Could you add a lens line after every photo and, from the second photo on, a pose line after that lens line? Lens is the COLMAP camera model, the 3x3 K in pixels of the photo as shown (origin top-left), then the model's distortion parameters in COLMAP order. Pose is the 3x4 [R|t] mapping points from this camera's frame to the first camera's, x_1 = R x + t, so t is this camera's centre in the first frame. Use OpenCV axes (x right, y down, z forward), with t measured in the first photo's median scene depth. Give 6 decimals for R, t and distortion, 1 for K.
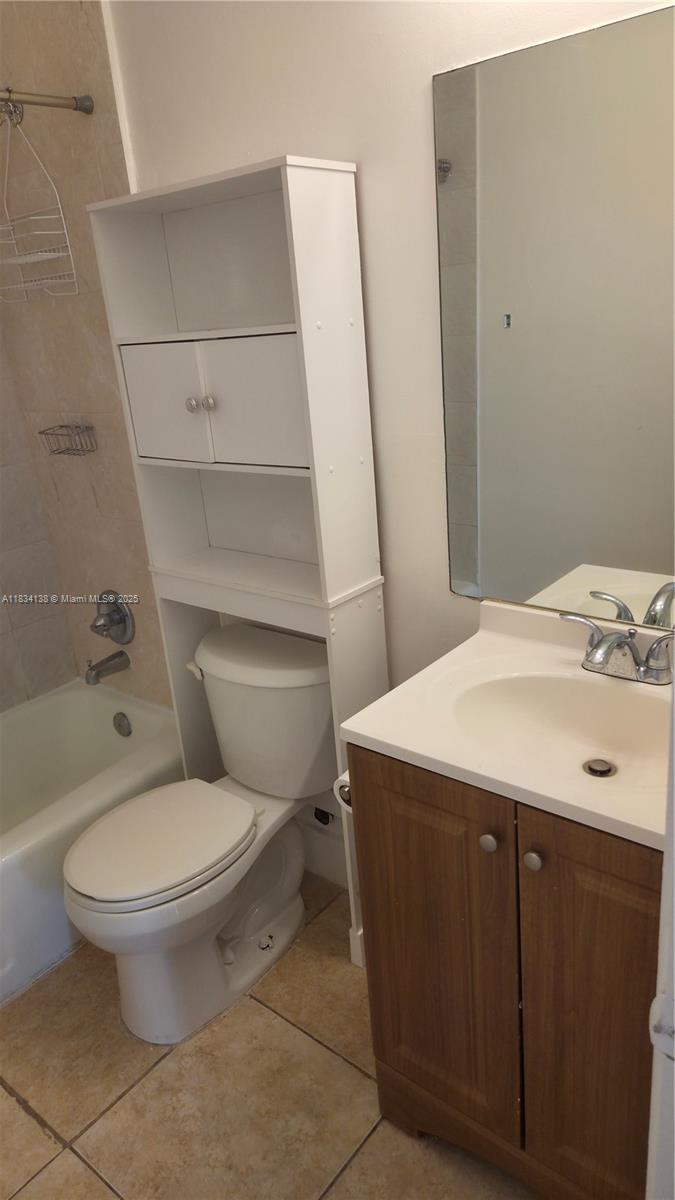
lens RADIAL K [[806.7, 0, 324.9], [0, 806.7, 596.7], [0, 0, 1]] dist [0.078260, -0.066167]
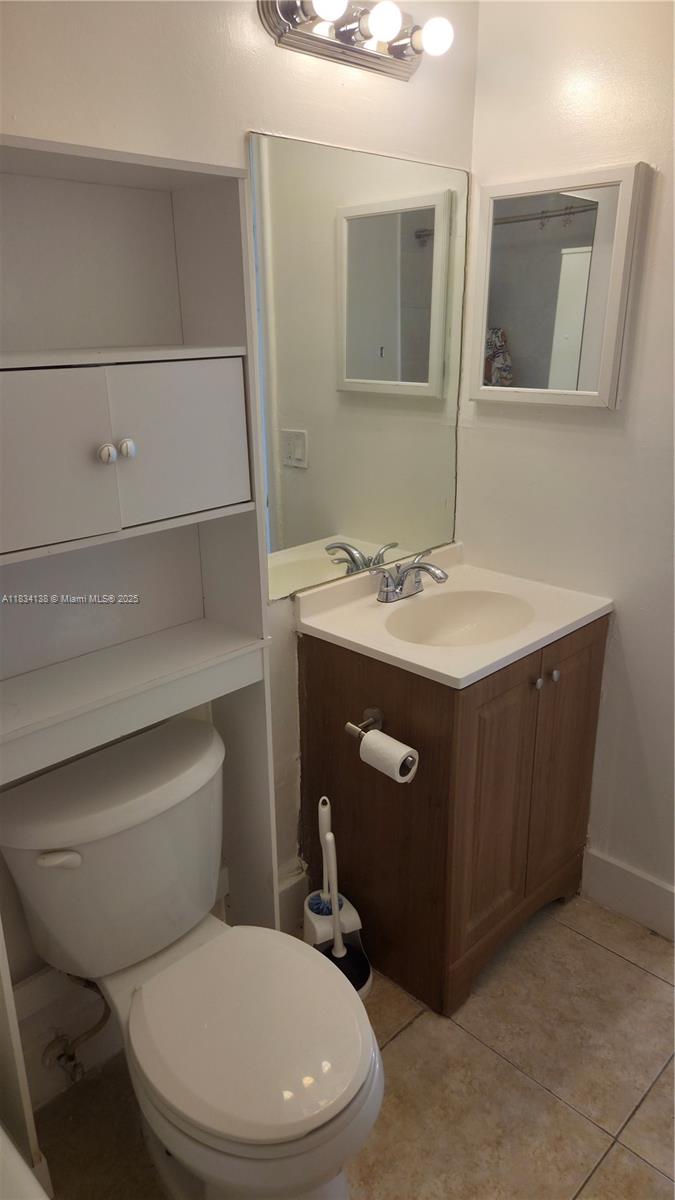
lens RADIAL K [[805.4, 0, 337.5], [0, 805.4, 600.0], [0, 0, 1]] dist [0.074860, -0.068953]
pose [[0.081917, -0.239466, 0.967443, -0.908510], [0.346401, 0.917027, 0.197656, -0.194220], [-0.934503, 0.318932, 0.158072, 0.760652]]
